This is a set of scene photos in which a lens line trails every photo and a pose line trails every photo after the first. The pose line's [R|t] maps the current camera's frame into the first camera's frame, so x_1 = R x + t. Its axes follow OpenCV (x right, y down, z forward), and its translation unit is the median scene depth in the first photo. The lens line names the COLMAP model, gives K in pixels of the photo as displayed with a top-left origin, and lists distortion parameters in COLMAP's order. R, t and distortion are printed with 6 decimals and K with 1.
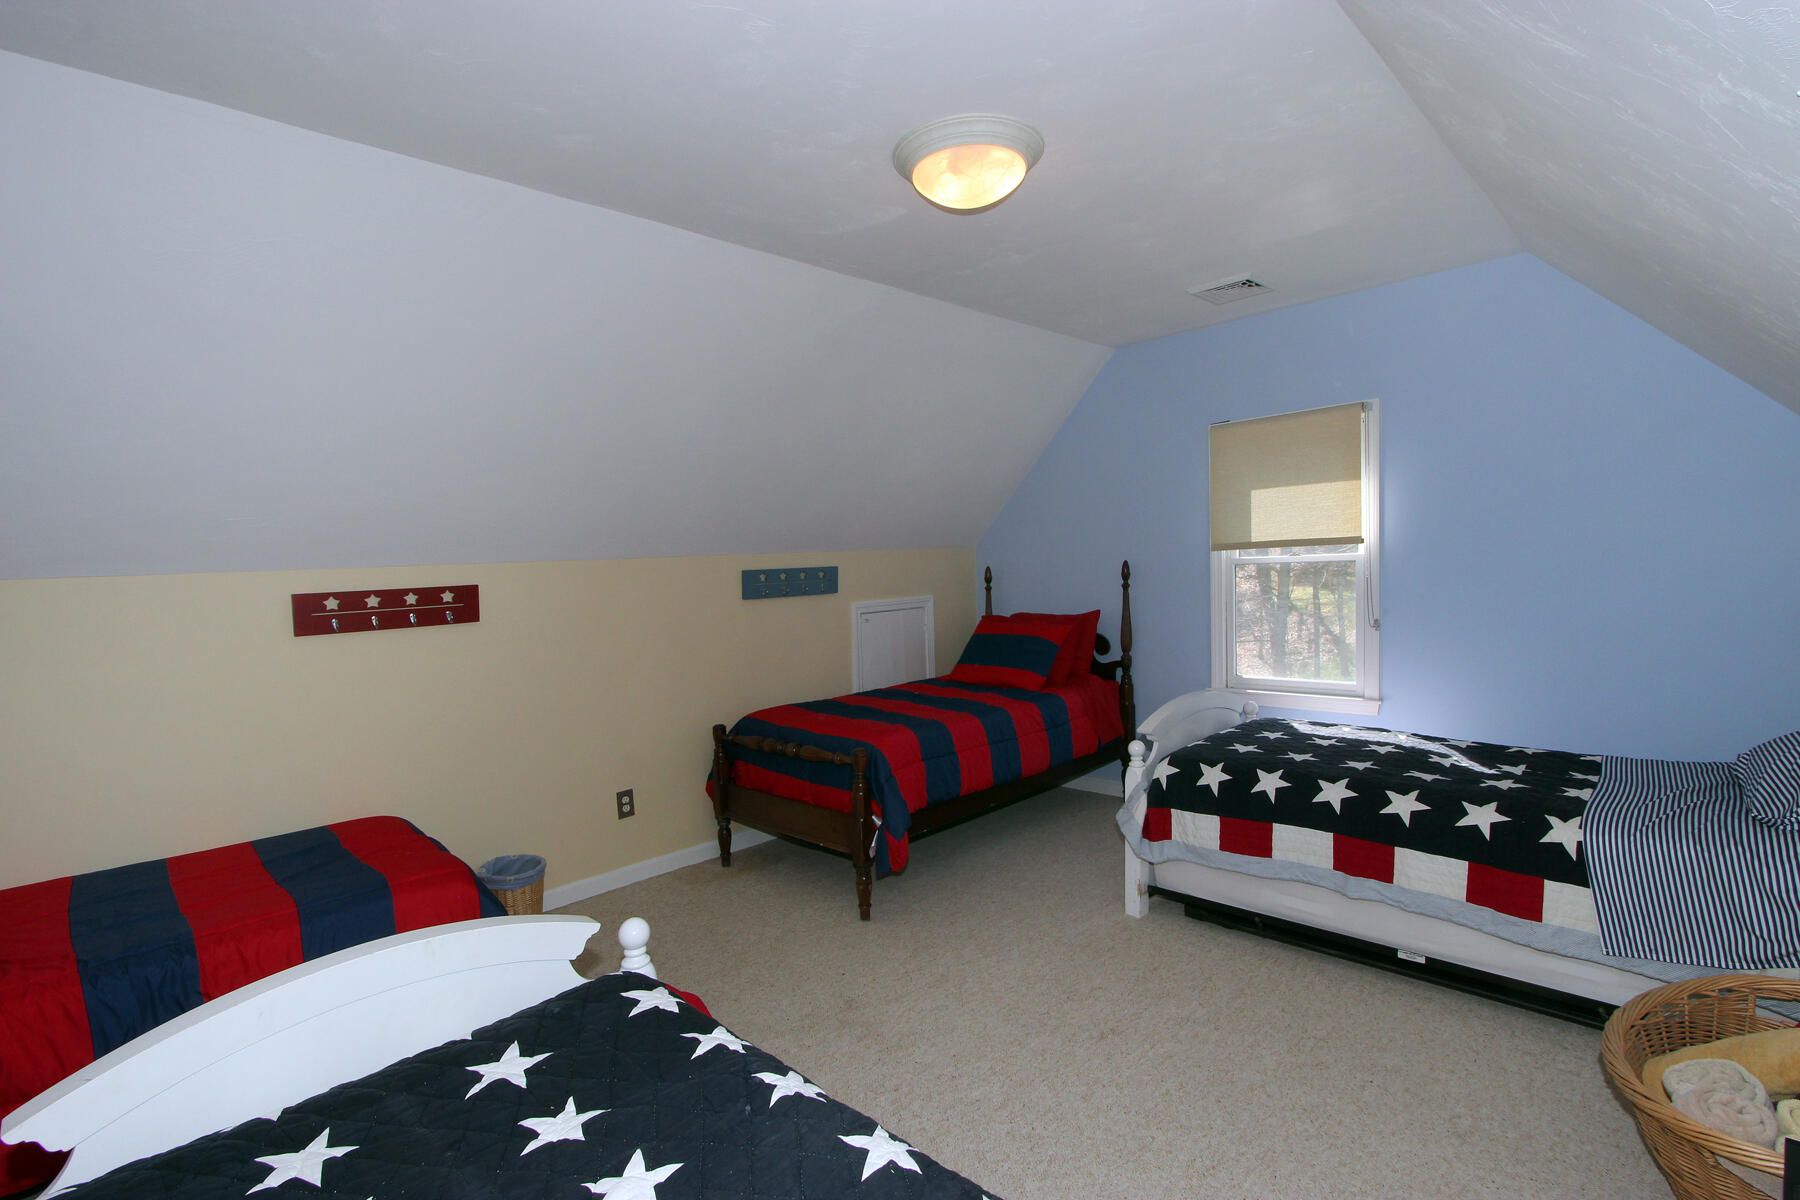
lens RADIAL K [[823.3, 0, 900.0], [0, 823.3, 600.0], [0, 0, 1]] dist [-0.000385, -0.000275]
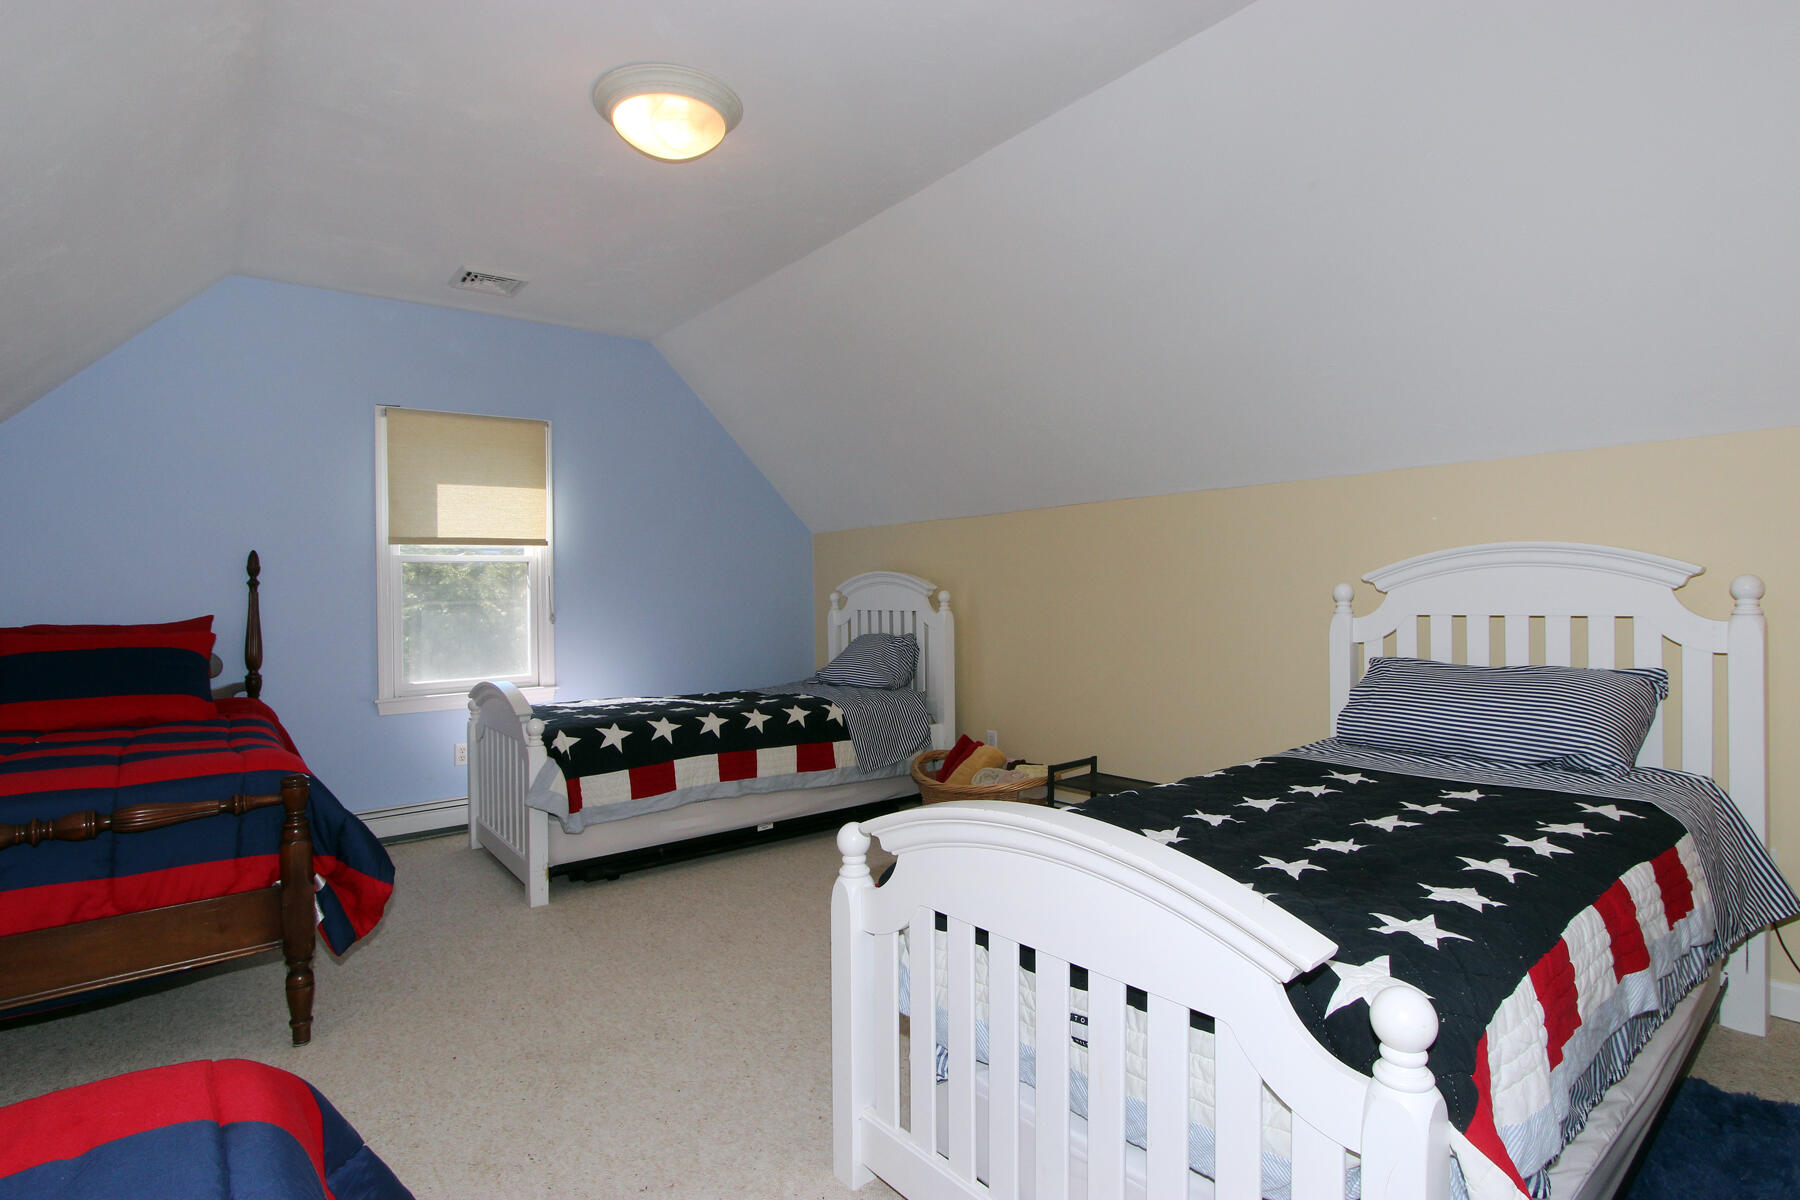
lens RADIAL K [[857.1, 0, 900.0], [0, 857.1, 600.0], [0, 0, 1]] dist [0.000390, 0.000004]
pose [[0.174908, 0.027269, 0.984207, -0.634644], [0.054311, 0.997827, -0.037299, 0.094588], [-0.983086, 0.059977, 0.173047, 0.408586]]
